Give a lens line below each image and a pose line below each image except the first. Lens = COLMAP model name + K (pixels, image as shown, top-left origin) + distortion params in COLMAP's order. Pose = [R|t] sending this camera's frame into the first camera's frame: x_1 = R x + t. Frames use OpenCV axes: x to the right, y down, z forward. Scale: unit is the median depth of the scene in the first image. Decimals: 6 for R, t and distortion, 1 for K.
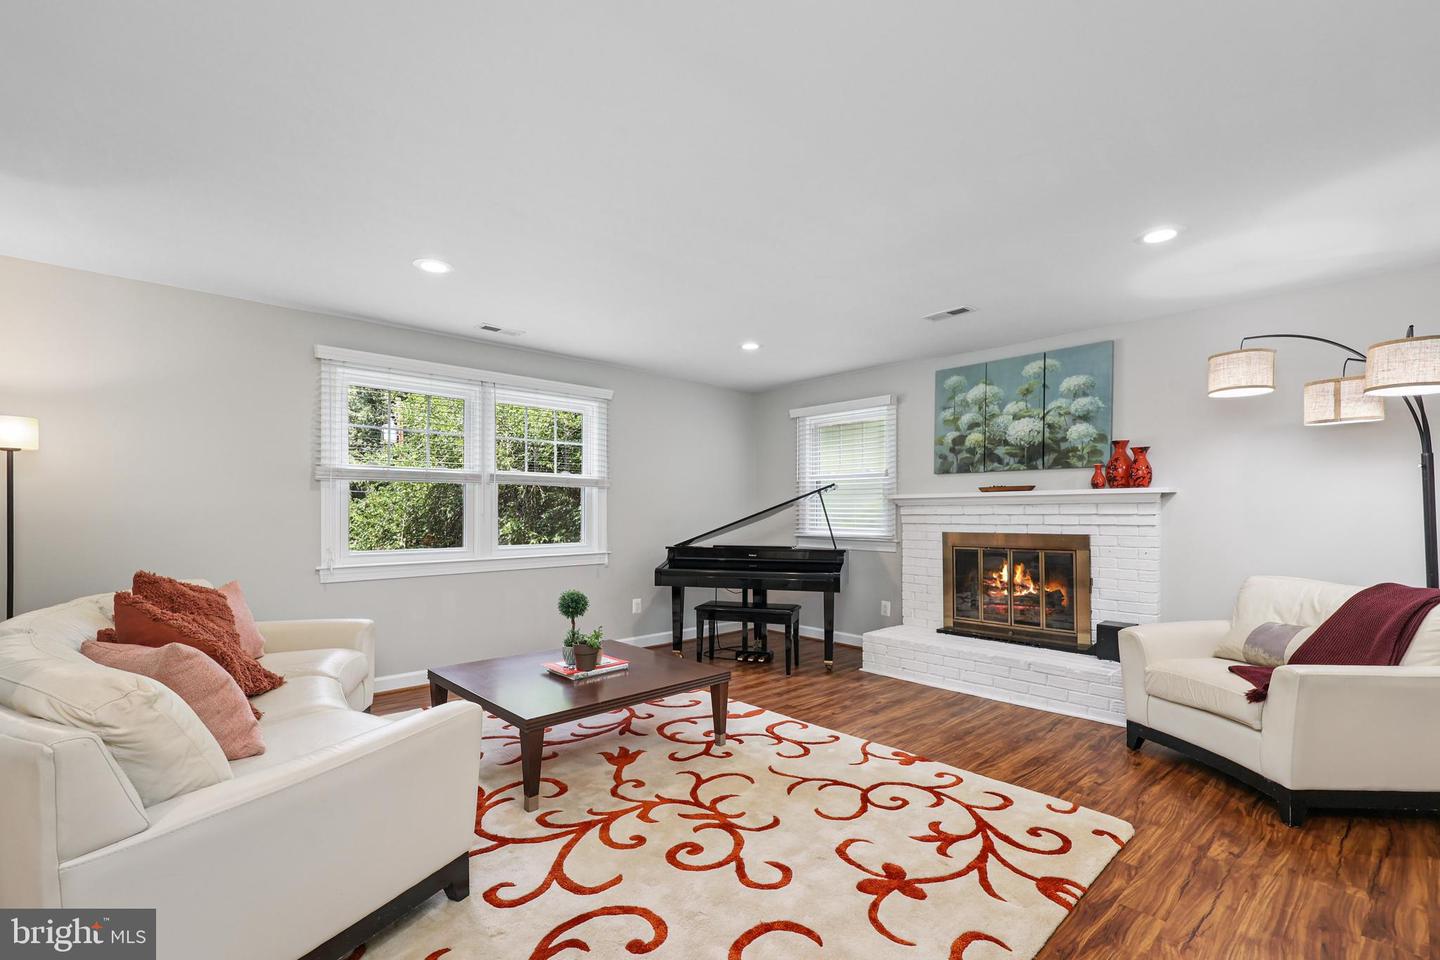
lens RADIAL K [[621.5, 0, 739.8], [0, 621.5, 519.0], [0, 0, 1]] dist [0.000360, 0.000024]
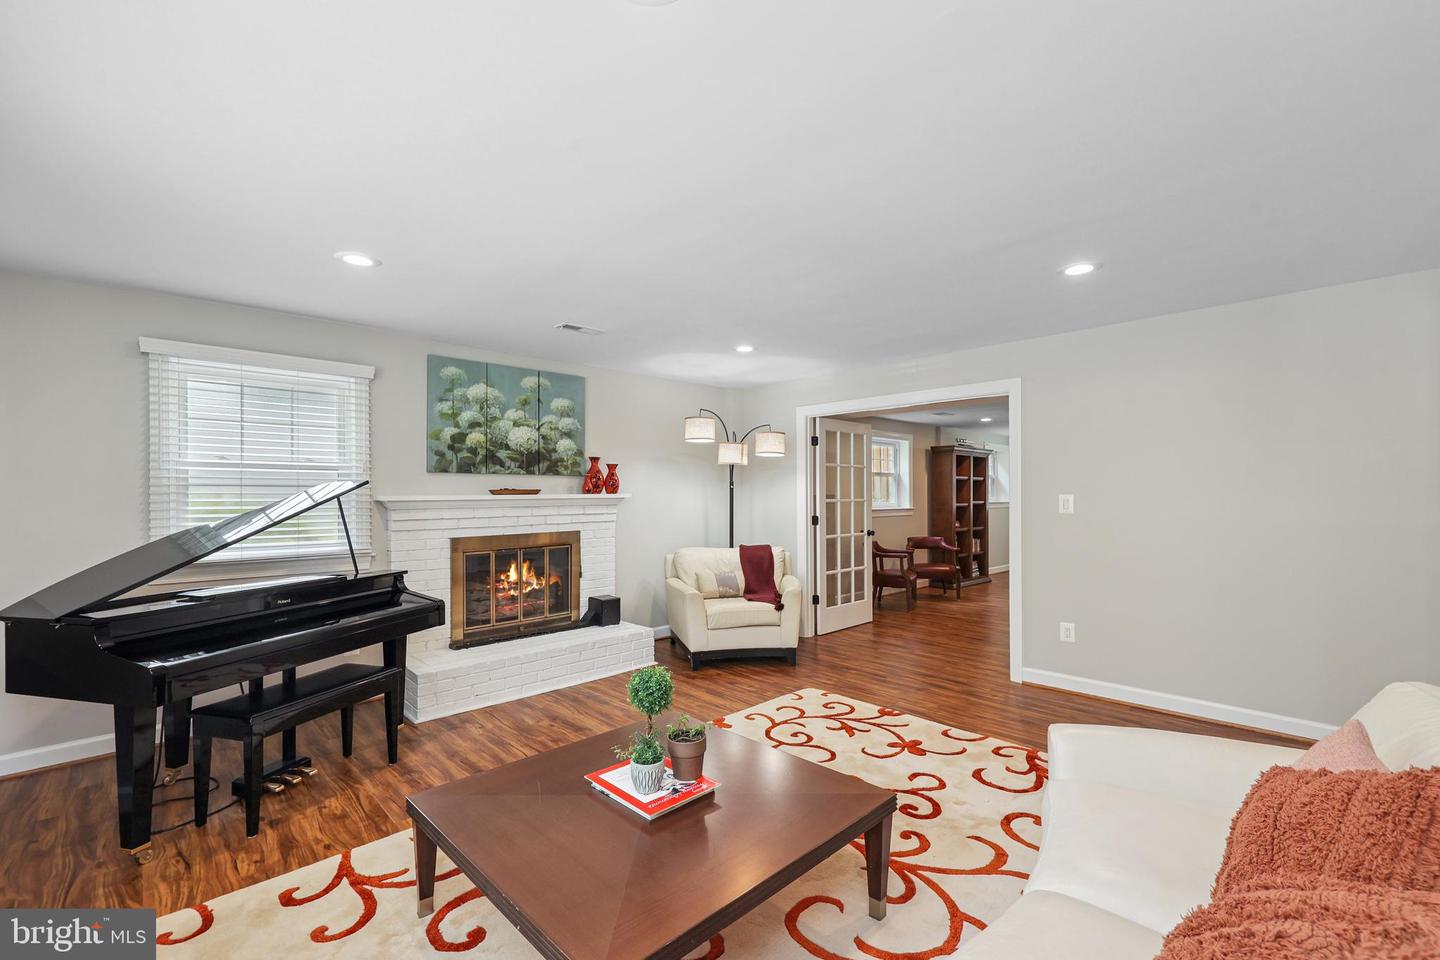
lens RADIAL K [[632.7, 0, 706.9], [0, 632.7, 497.0], [0, 0, 1]] dist [-0.001382, 0.000074]
pose [[0.015383, -0.000439, 0.999882, -0.646051], [0.019009, 0.999819, 0.000147, -0.034629], [-0.999701, 0.019005, 0.015389, 0.681801]]
